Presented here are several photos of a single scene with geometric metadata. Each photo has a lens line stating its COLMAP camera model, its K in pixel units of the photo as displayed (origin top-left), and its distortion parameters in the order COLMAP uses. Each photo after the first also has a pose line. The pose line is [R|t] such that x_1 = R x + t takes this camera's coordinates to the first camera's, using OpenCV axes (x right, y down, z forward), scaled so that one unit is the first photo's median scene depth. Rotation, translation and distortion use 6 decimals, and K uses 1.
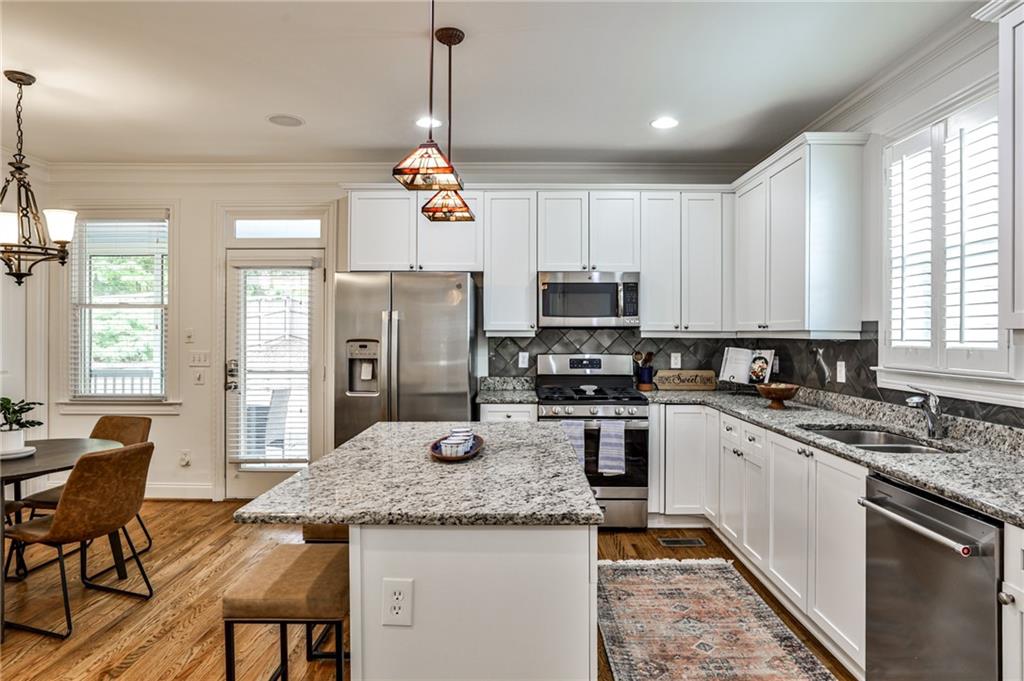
lens RADIAL K [[568.5, 0, 514.0], [0, 568.5, 336.1], [0, 0, 1]] dist [-0.024063, 0.000188]
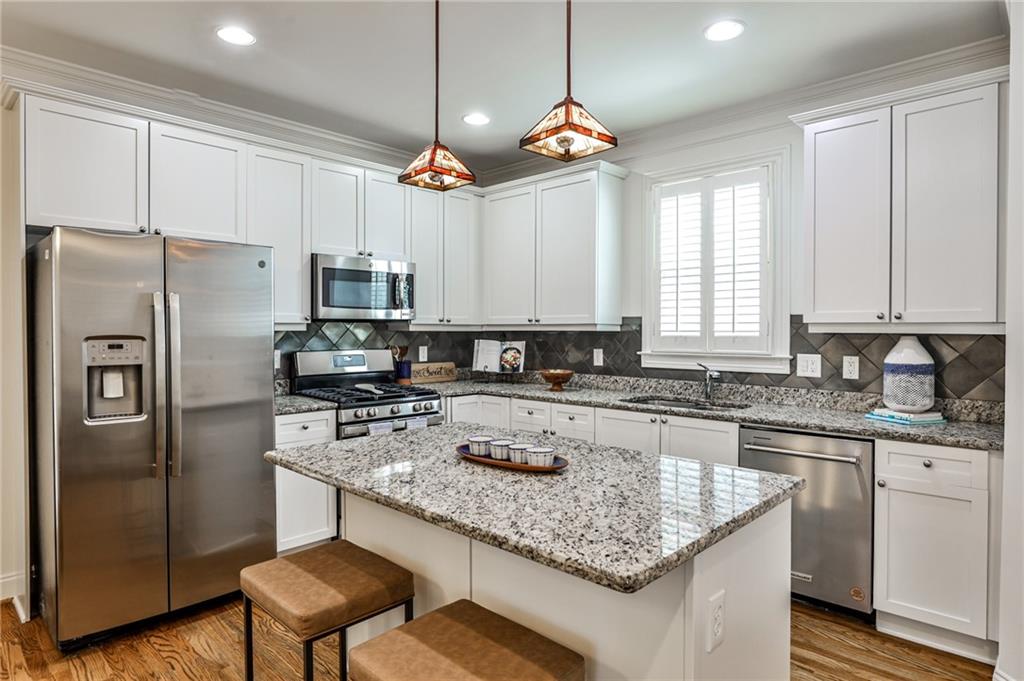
lens RADIAL K [[568.5, 0, 514.0], [0, 568.5, 336.1], [0, 0, 1]] dist [-0.024063, 0.000188]
pose [[0.700837, -0.011458, 0.713229, -0.402982], [0.005115, 0.999926, 0.011039, 0.001766], [-0.713303, -0.004089, 0.700844, 0.228138]]
